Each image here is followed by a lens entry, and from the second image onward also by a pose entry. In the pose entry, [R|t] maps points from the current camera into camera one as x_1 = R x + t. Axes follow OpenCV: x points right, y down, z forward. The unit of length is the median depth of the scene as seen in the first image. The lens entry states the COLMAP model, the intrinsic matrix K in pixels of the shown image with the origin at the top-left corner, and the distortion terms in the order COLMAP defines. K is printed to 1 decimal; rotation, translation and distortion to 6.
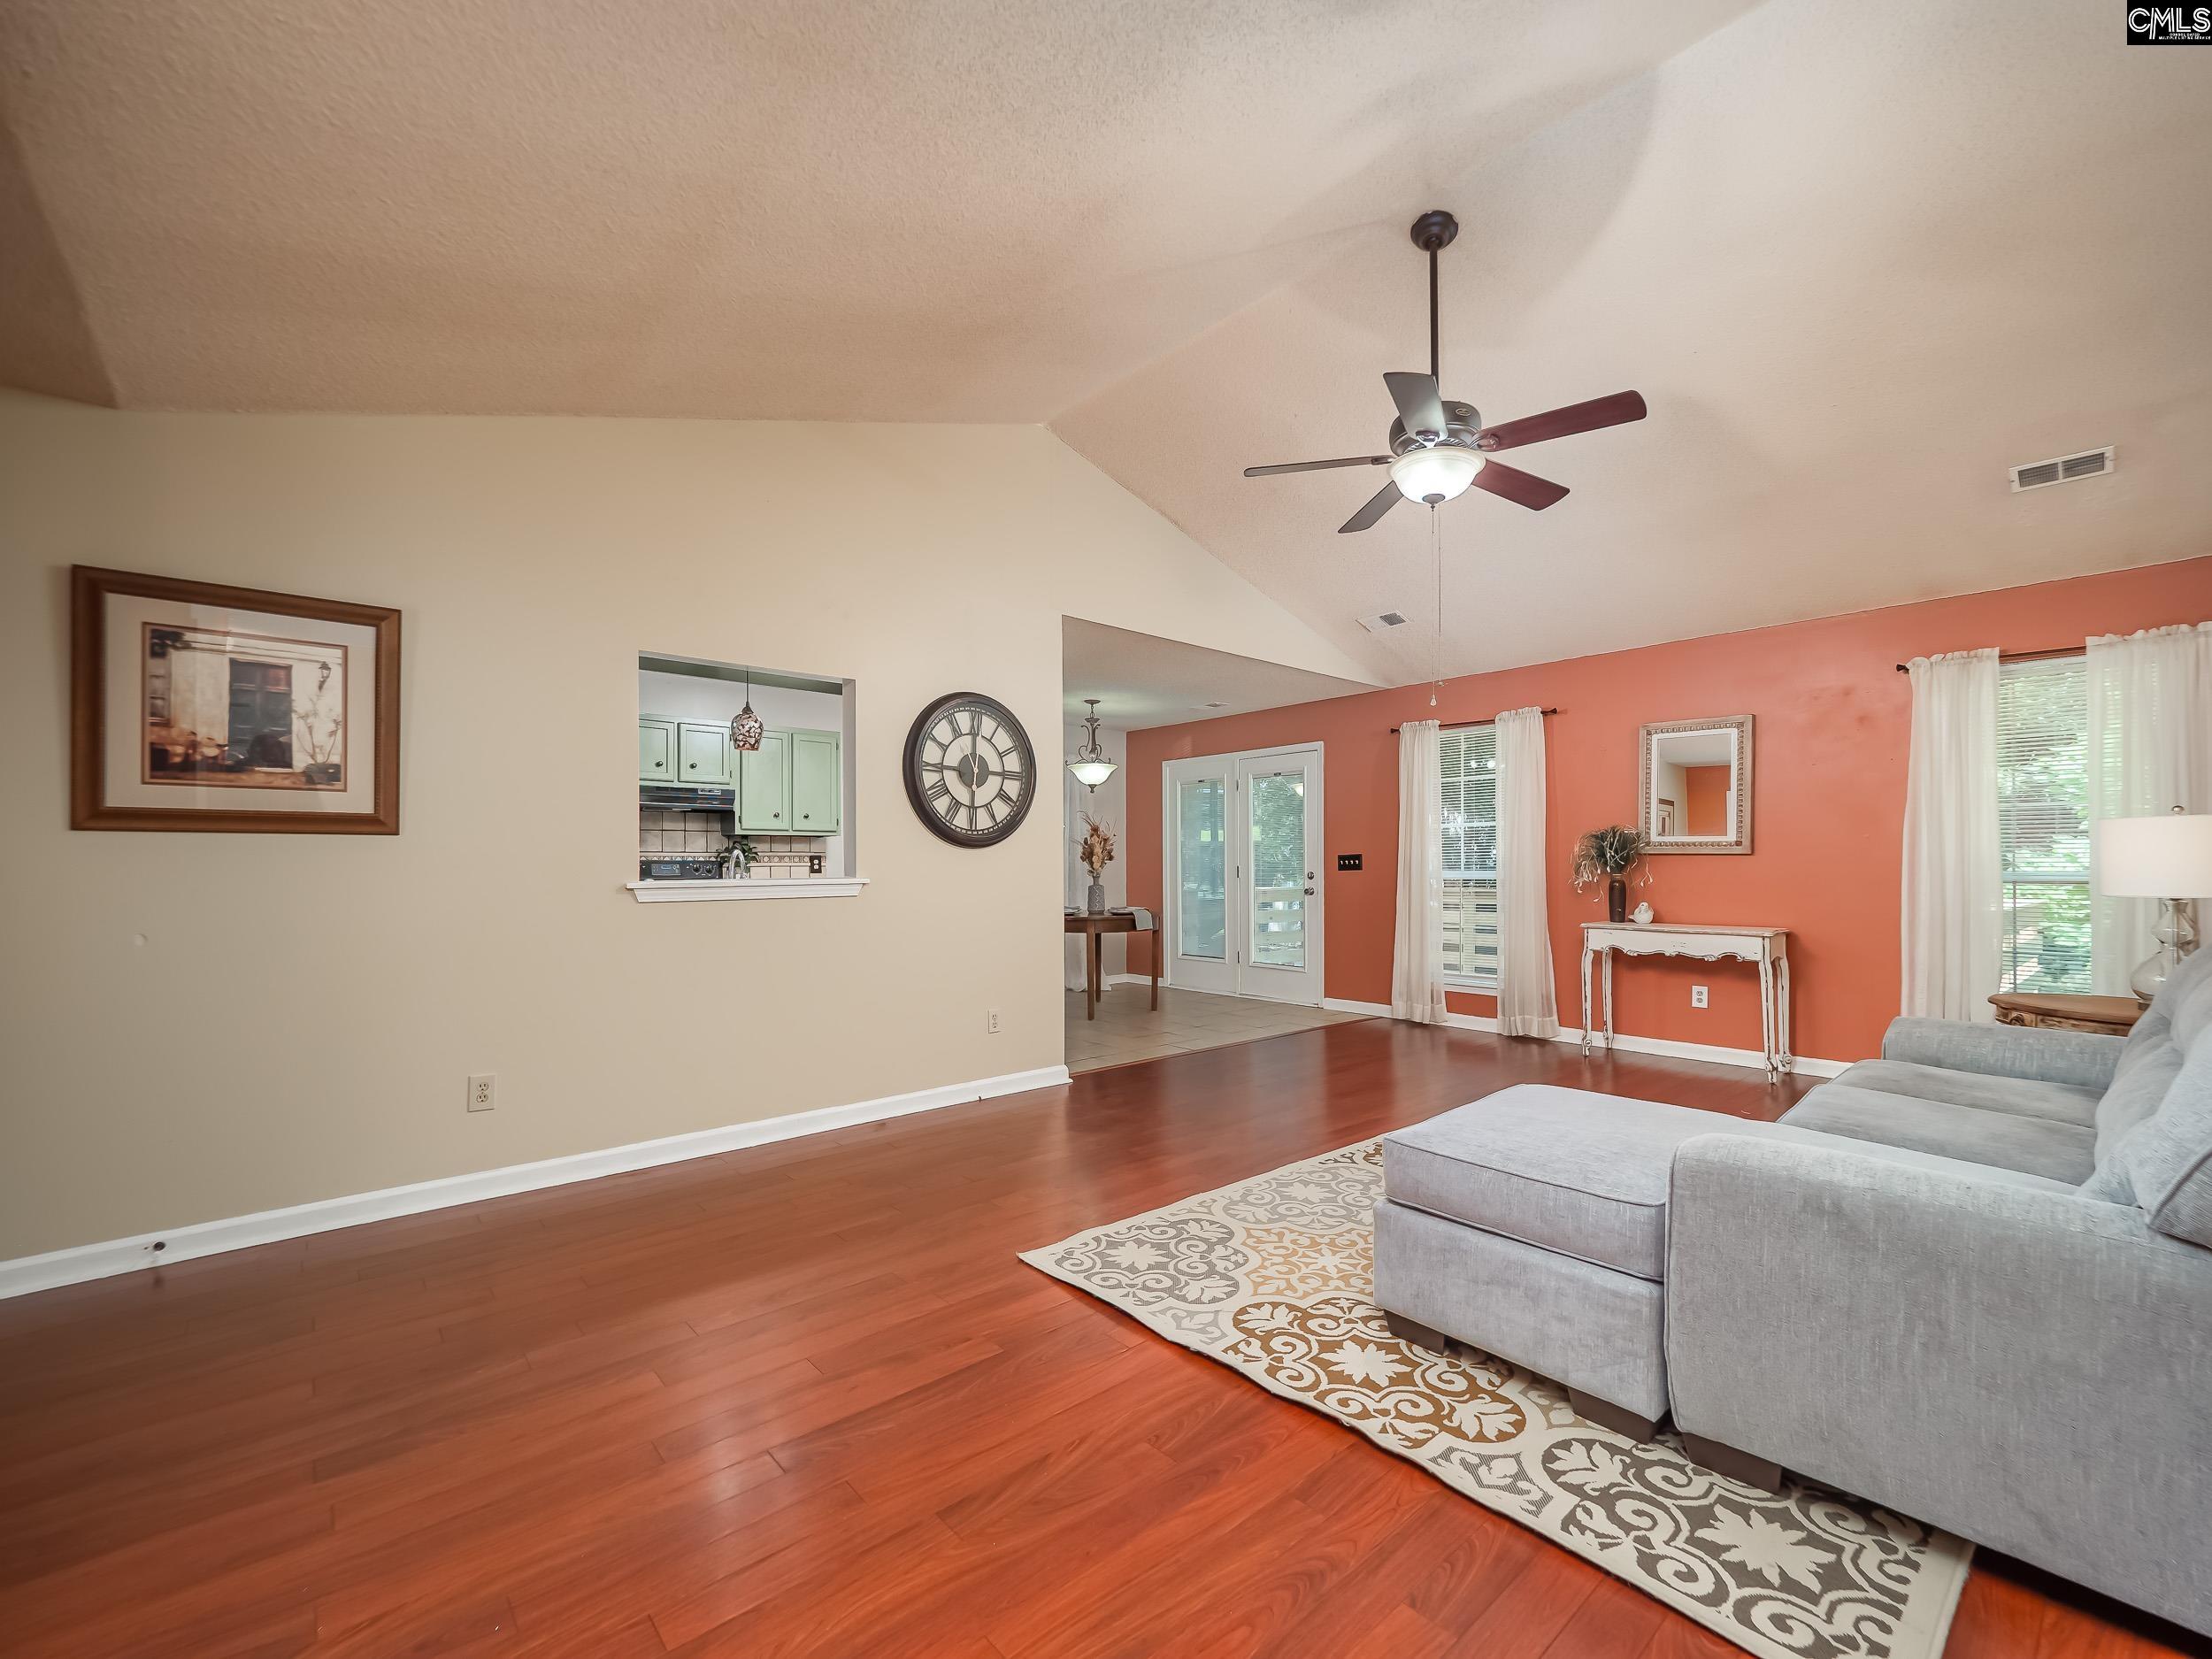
lens RADIAL K [[939.3, 0, 1104.9], [0, 939.3, 852.1], [0, 0, 1]] dist [0.003167, -0.001268]
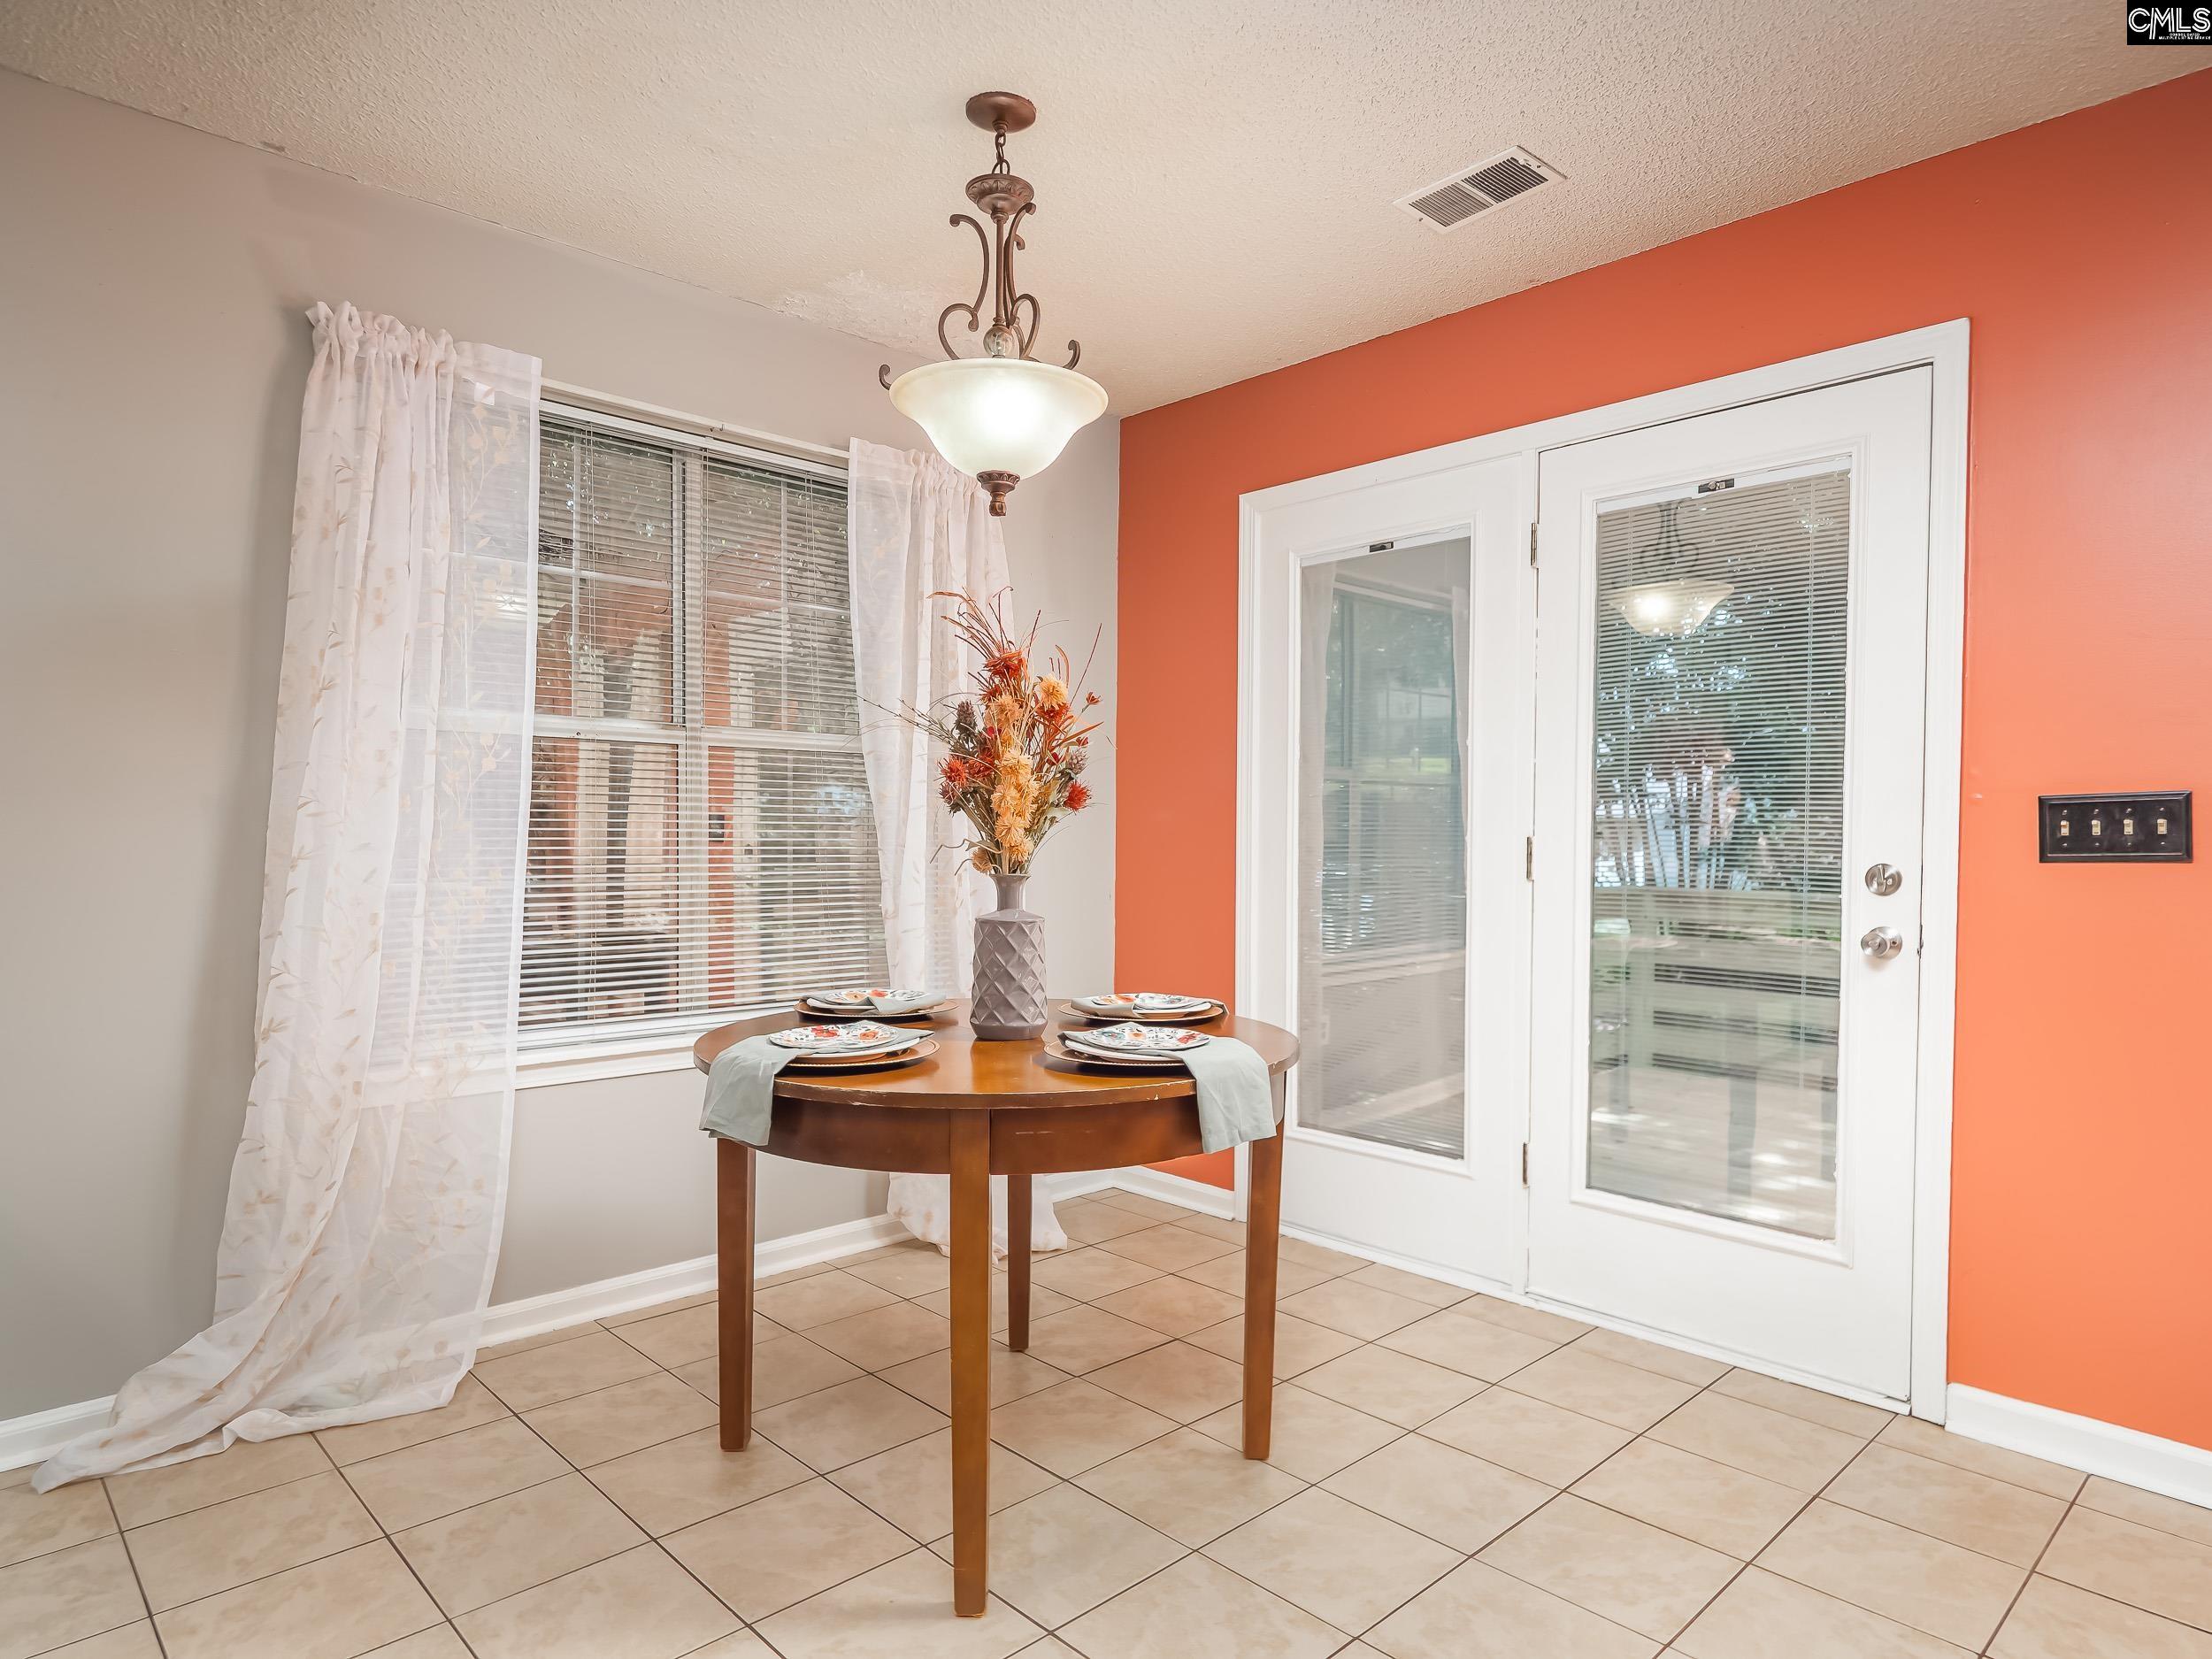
lens RADIAL K [[1294.9, 0, 1107.9], [0, 1294.9, 829.8], [0, 0, 1]] dist [0.001127, -0.000027]
pose [[0.998899, 0.011450, 0.045492, 0.000202], [-0.012305, 0.999752, 0.018554, 0.008515], [-0.045268, -0.019094, 0.998792, 0.683450]]
